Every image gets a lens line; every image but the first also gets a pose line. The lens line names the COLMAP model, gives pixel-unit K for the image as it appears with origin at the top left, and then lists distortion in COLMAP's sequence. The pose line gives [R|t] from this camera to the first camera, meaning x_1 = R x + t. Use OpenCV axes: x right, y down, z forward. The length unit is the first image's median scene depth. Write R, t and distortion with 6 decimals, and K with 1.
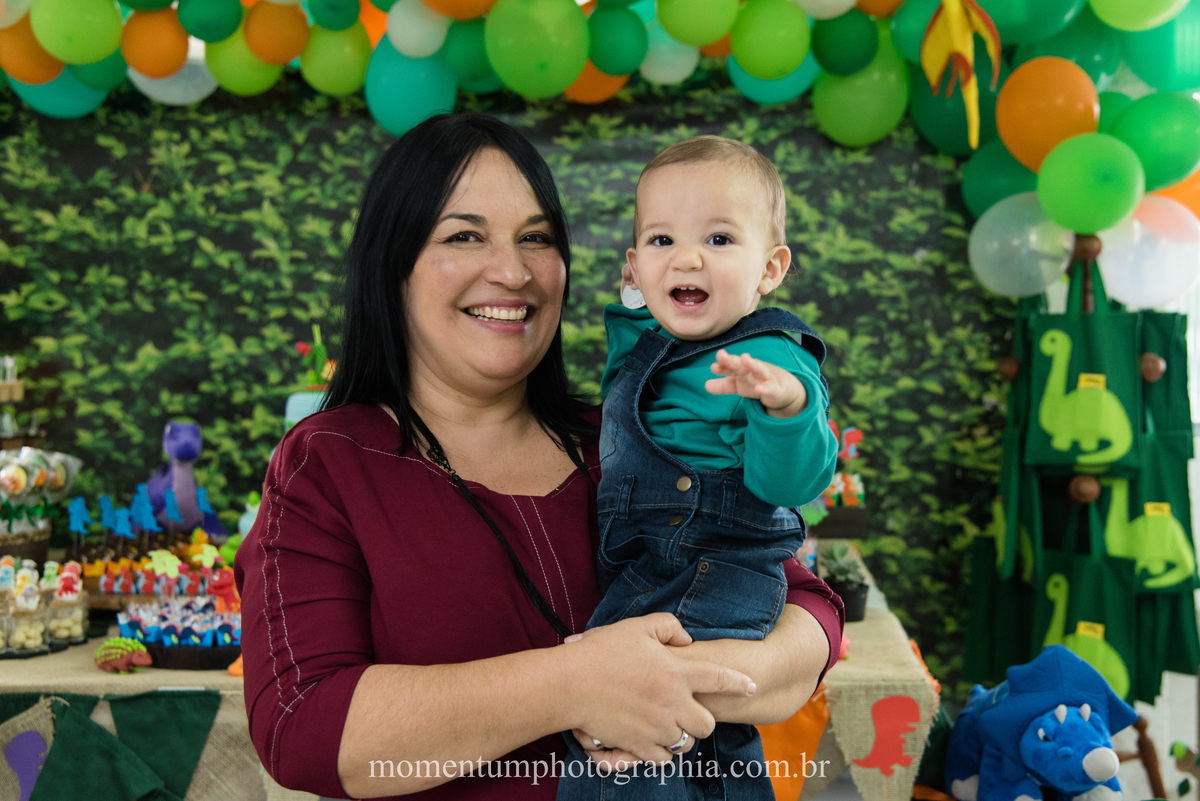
lens RADIAL K [[1598.3, 0, 630.3], [0, 1598.3, 402.9], [0, 0, 1]] dist [0.182879, 0.000000]
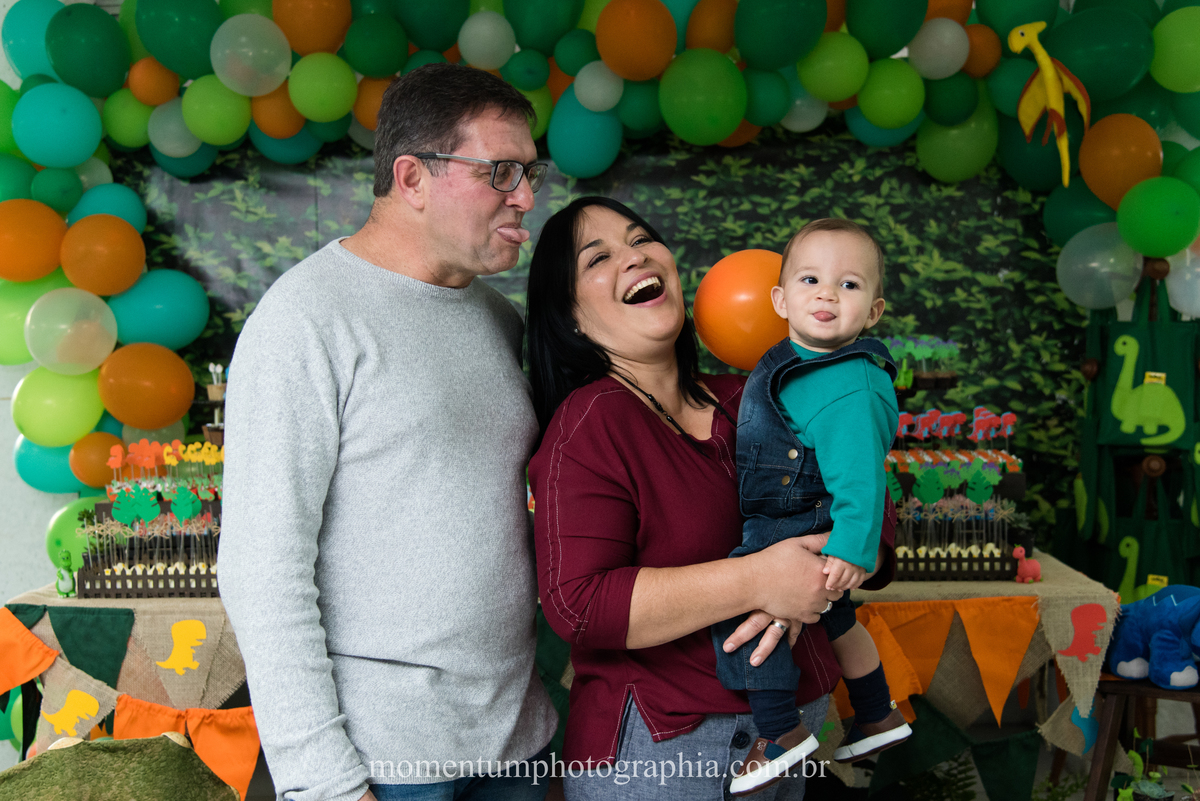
lens RADIAL K [[1611.4, 0, 577.6], [0, 1611.4, 448.6], [0, 0, 1]] dist [0.024161, 0.000000]
pose [[0.999779, -0.005040, 0.020430, -0.157035], [0.004666, 0.999821, 0.018341, 0.013377], [-0.020519, -0.018242, 0.999623, -0.184186]]
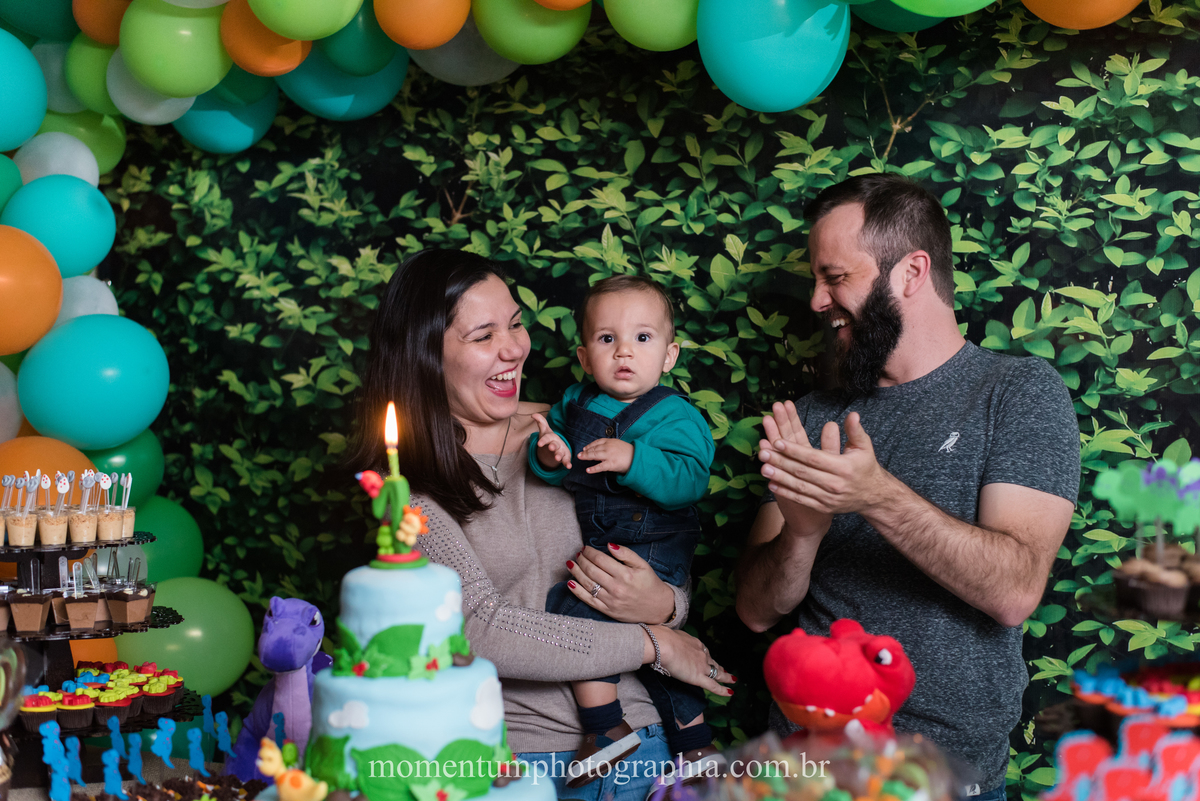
lens RADIAL K [[1744.3, 0, 604.5], [0, 1744.3, 387.5], [0, 0, 1]] dist [-0.089771, 0.000000]
pose [[0.890687, 0.007694, -0.454552, 0.093737], [-0.029940, 0.998679, -0.041763, -0.031964], [0.453630, 0.050807, 0.889741, 0.385688]]
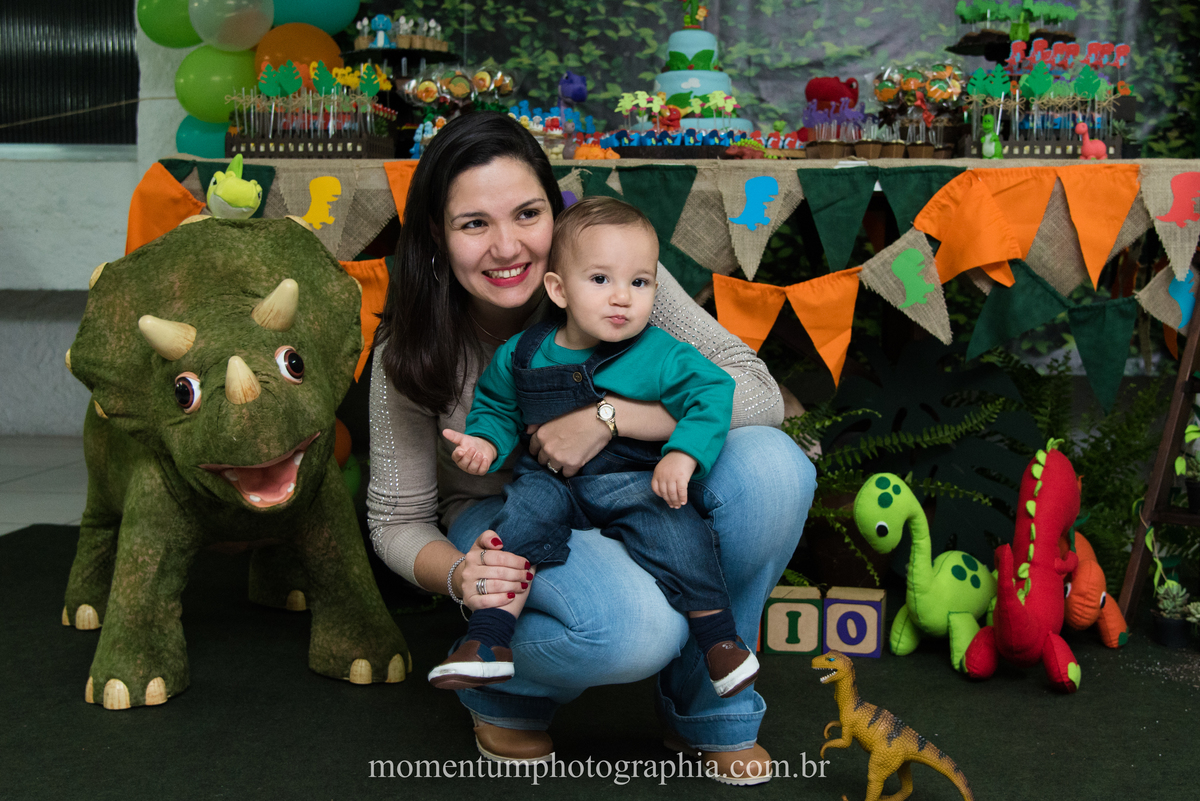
lens RADIAL K [[1552.4, 0, 611.8], [0, 1552.4, 402.6], [0, 0, 1]] dist [0.031546, 0.000000]
pose [[0.998431, 0.025954, -0.049614, -0.140030], [-0.024133, 0.999025, 0.036963, 0.184679], [0.050524, -0.035707, 0.998084, -0.198533]]
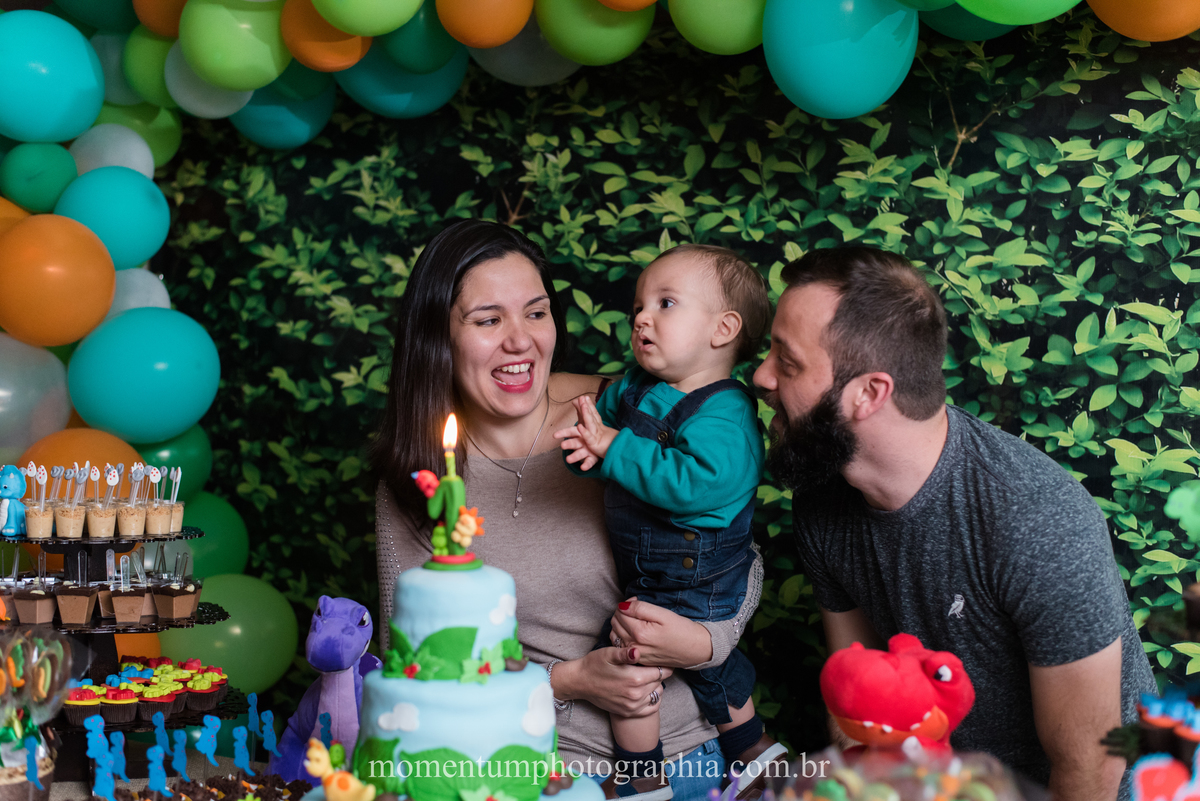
lens RADIAL K [[1744.3, 0, 611.5], [0, 1744.3, 390.5], [0, 0, 1]] dist [-0.089771, 0.000000]
pose [[0.881002, 0.028364, -0.472261, 0.086193], [-0.055973, 0.997440, -0.044512, -0.030571], [0.469789, 0.065649, 0.880334, 0.389903]]
